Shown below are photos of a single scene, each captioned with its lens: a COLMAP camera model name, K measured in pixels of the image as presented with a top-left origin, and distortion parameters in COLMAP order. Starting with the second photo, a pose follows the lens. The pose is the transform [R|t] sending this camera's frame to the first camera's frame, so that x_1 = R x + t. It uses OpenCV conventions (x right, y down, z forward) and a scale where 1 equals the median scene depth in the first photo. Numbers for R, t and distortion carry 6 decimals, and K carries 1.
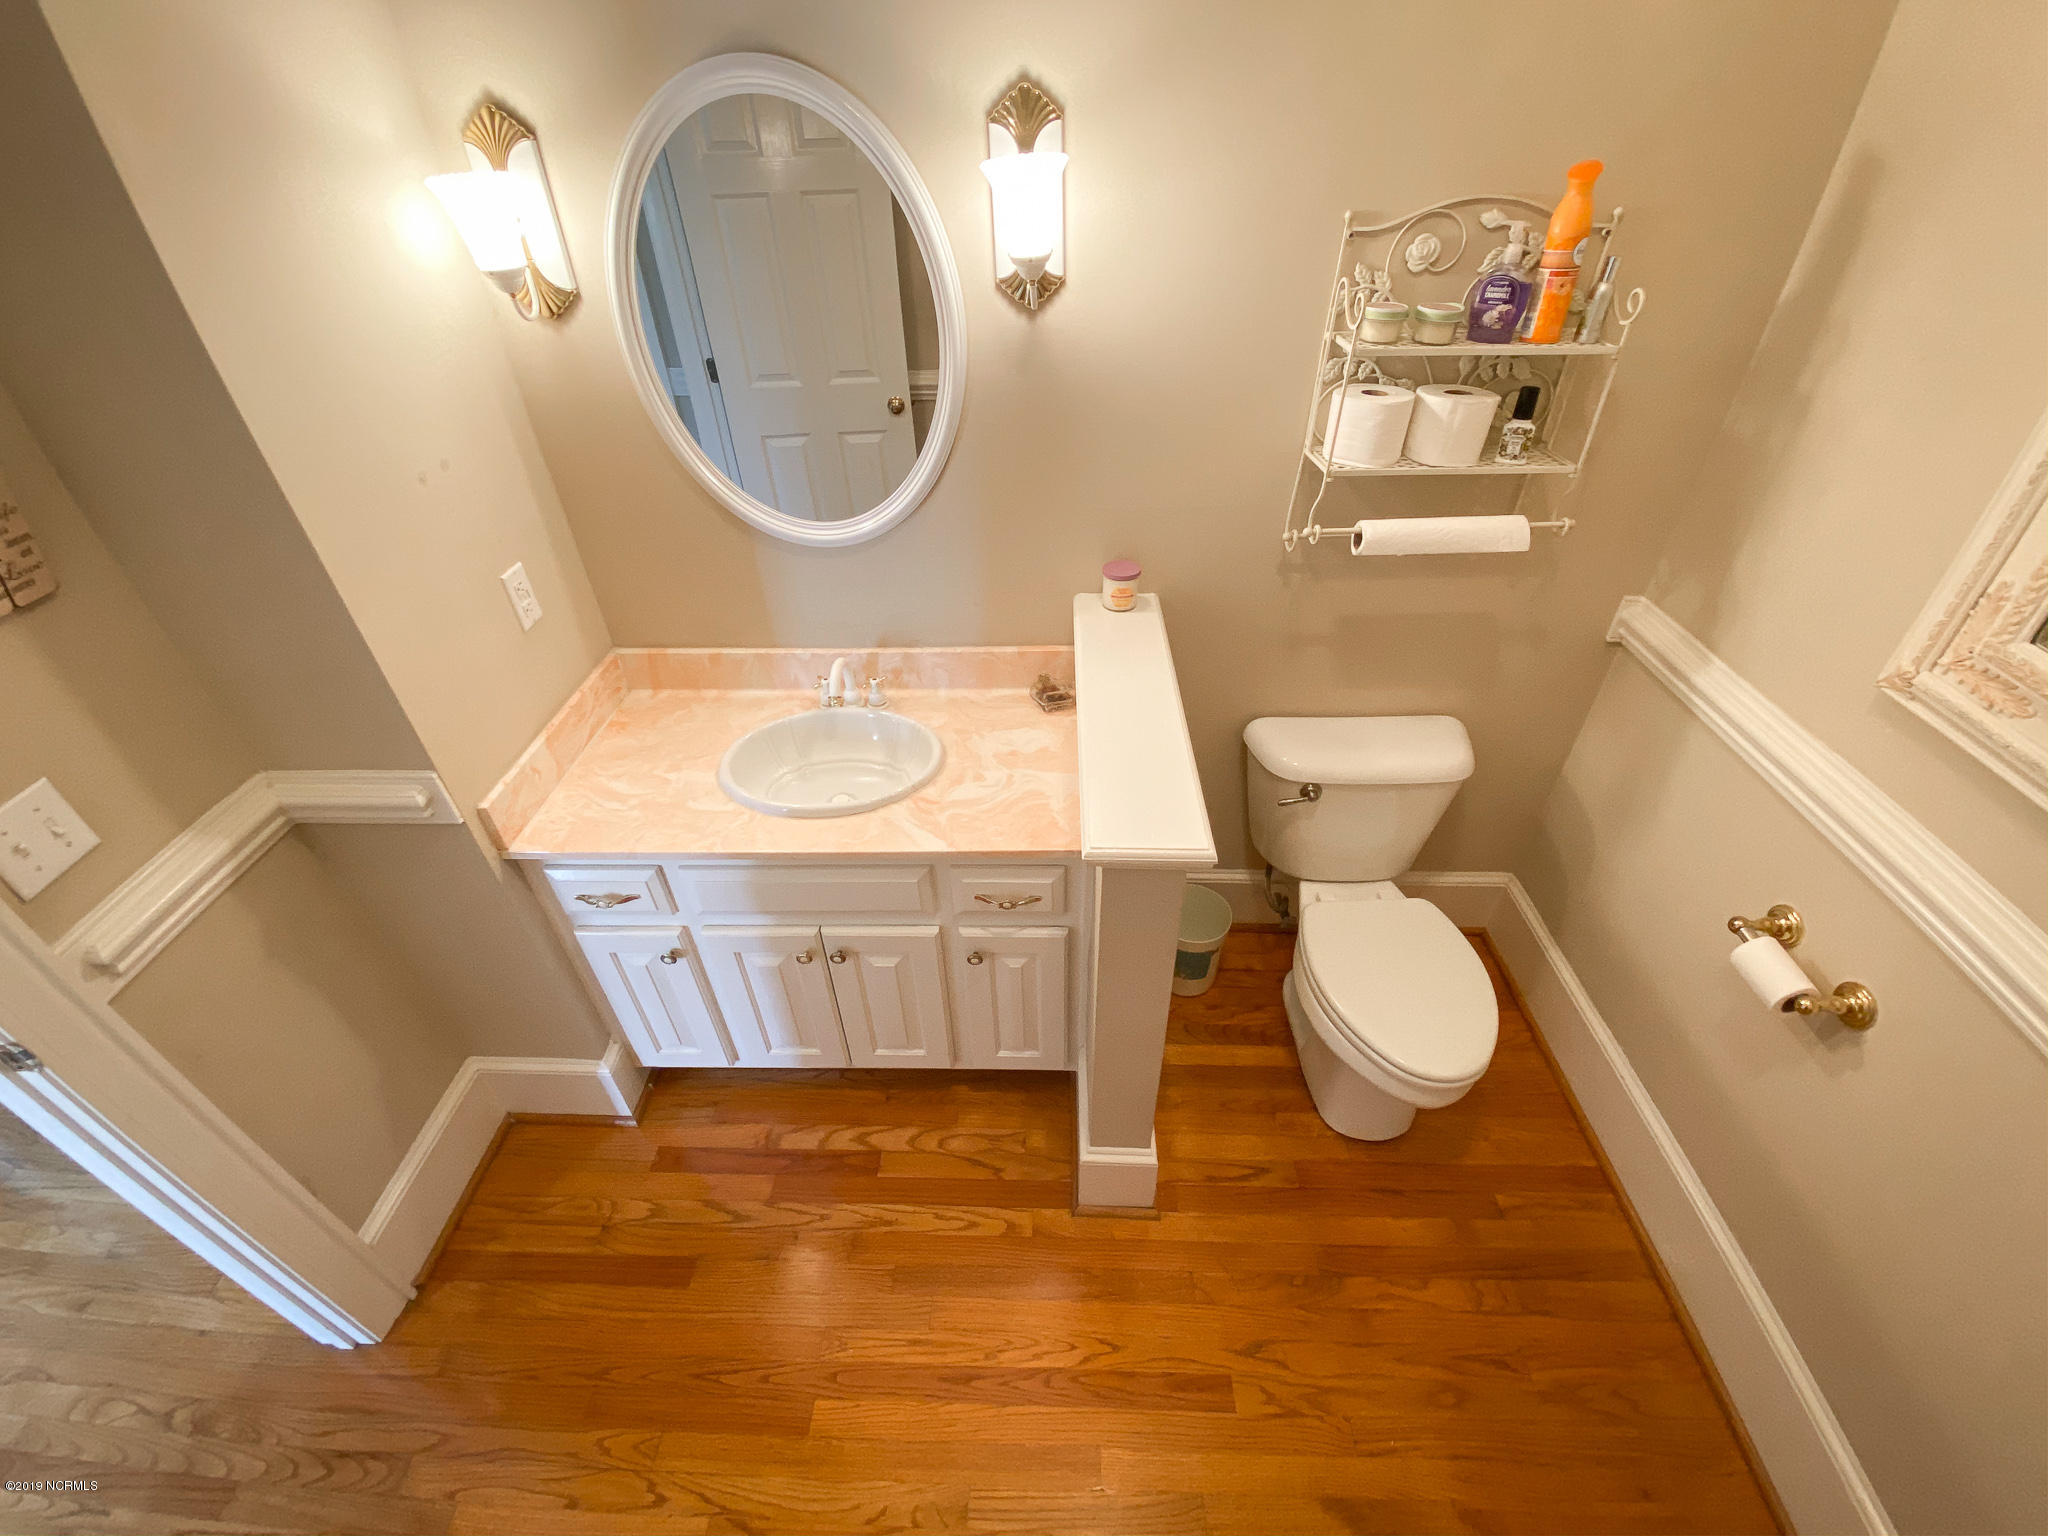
lens RADIAL K [[843.5, 0, 1021.4], [0, 843.5, 762.8], [0, 0, 1]] dist [0.035558, -0.026493]
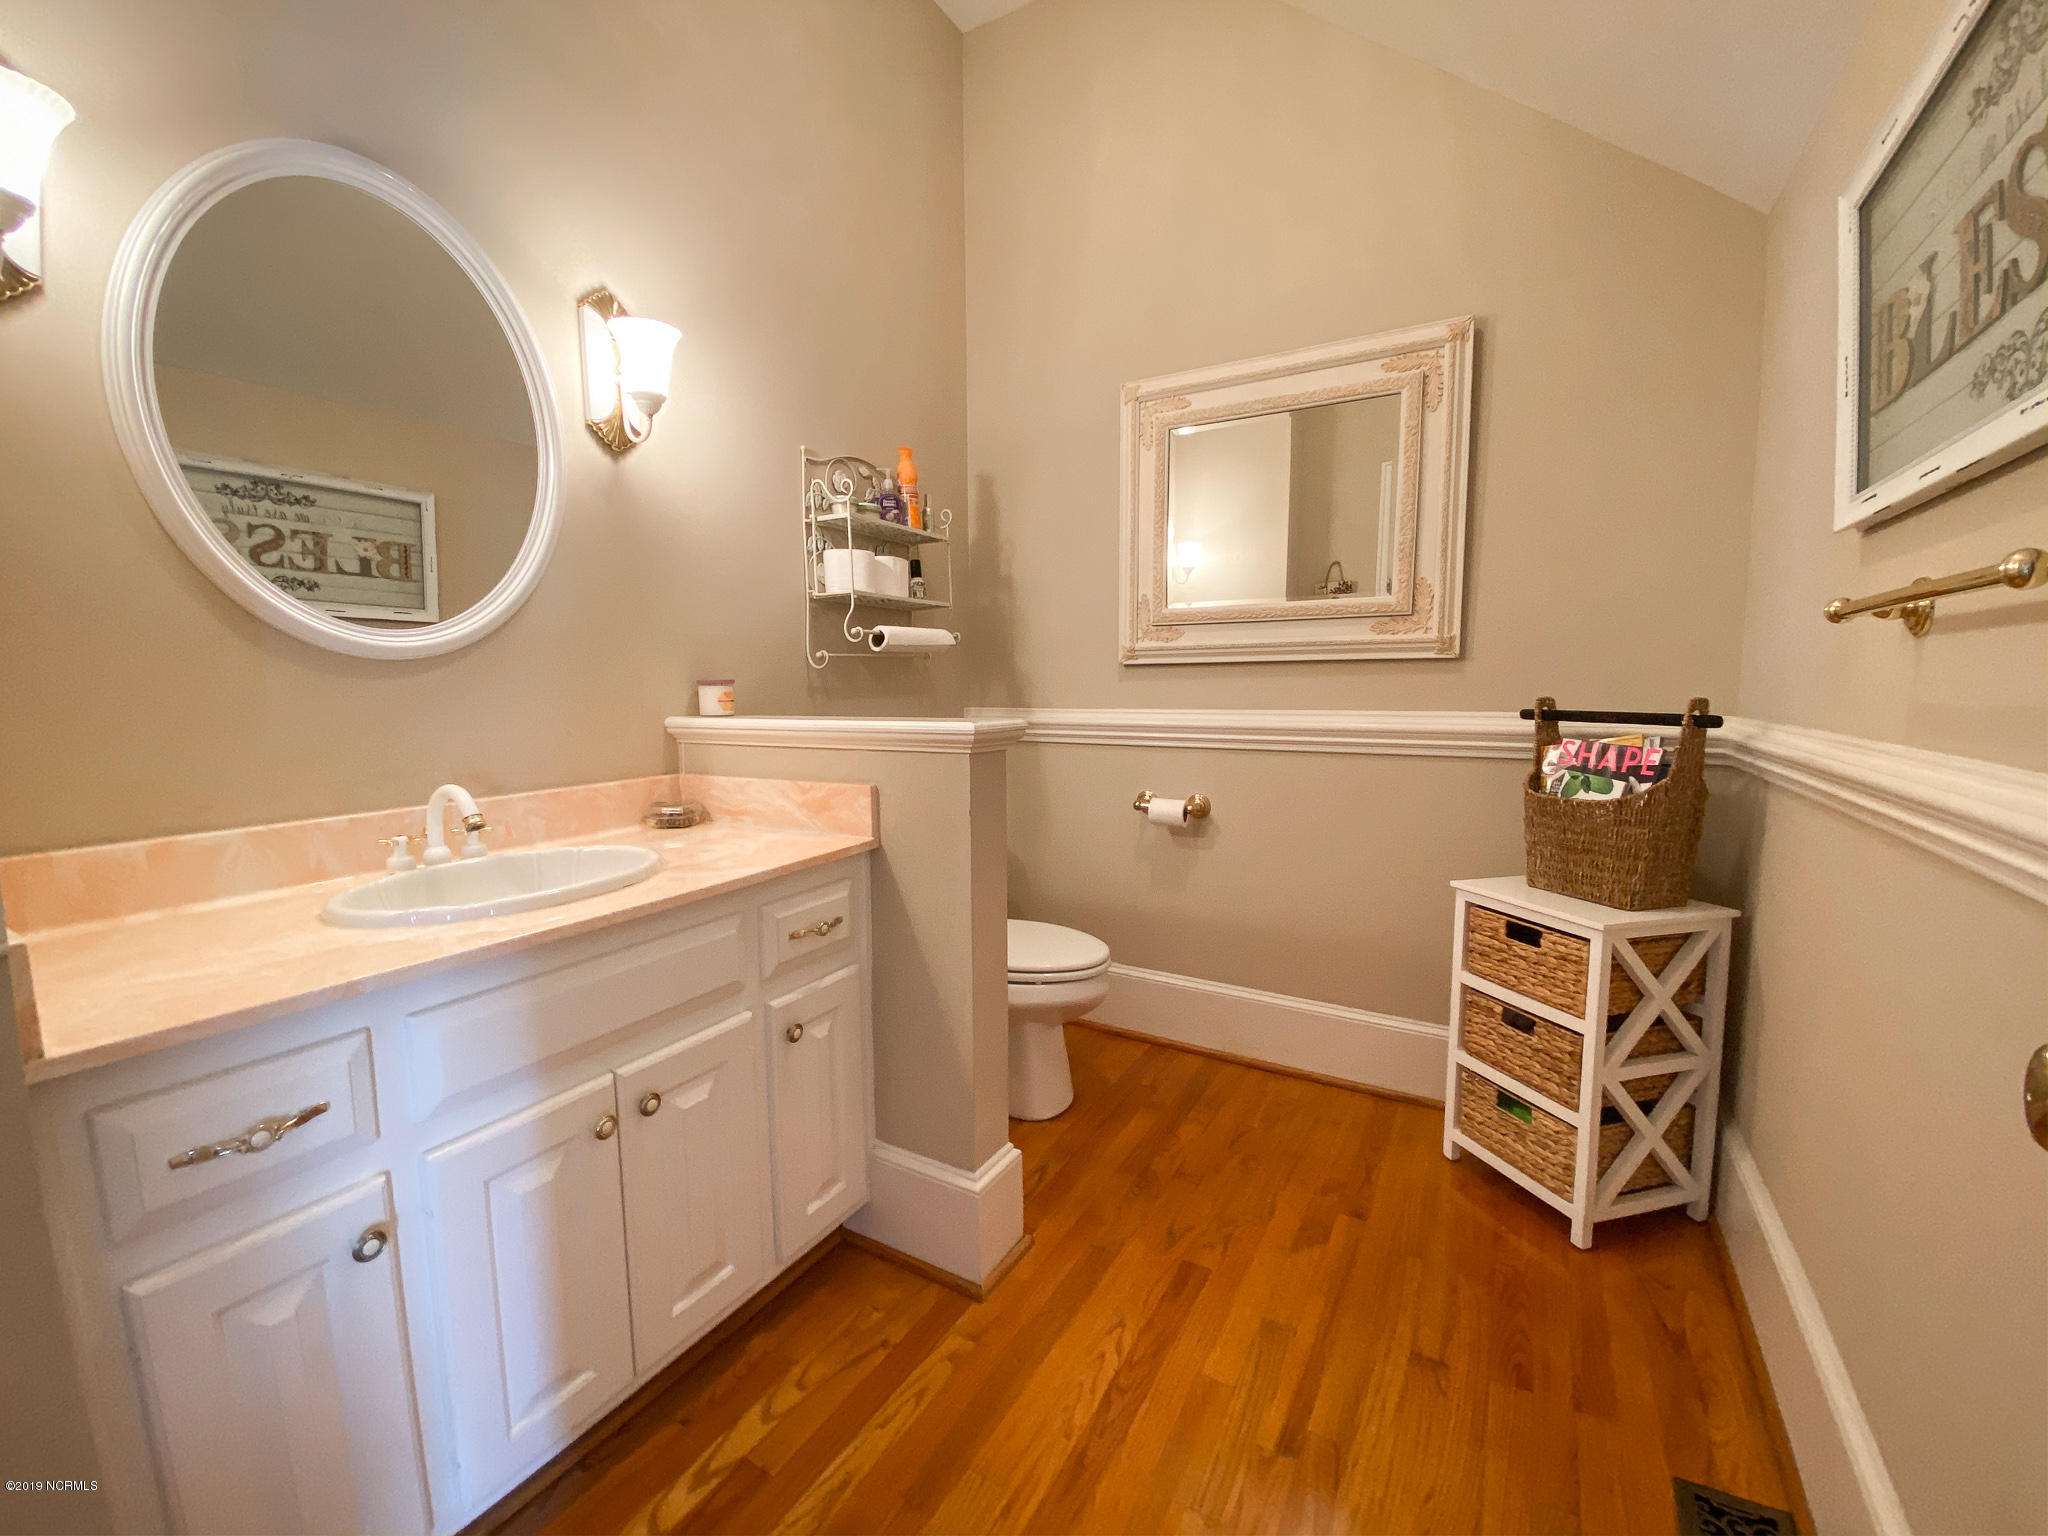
lens RADIAL K [[843.5, 0, 1021.4], [0, 843.5, 762.8], [0, 0, 1]] dist [0.035558, -0.026493]
pose [[0.477948, -0.064406, 0.876024, -0.713614], [0.527876, 0.818188, -0.227849, 0.341946], [-0.702077, 0.571332, 0.425050, 0.335040]]
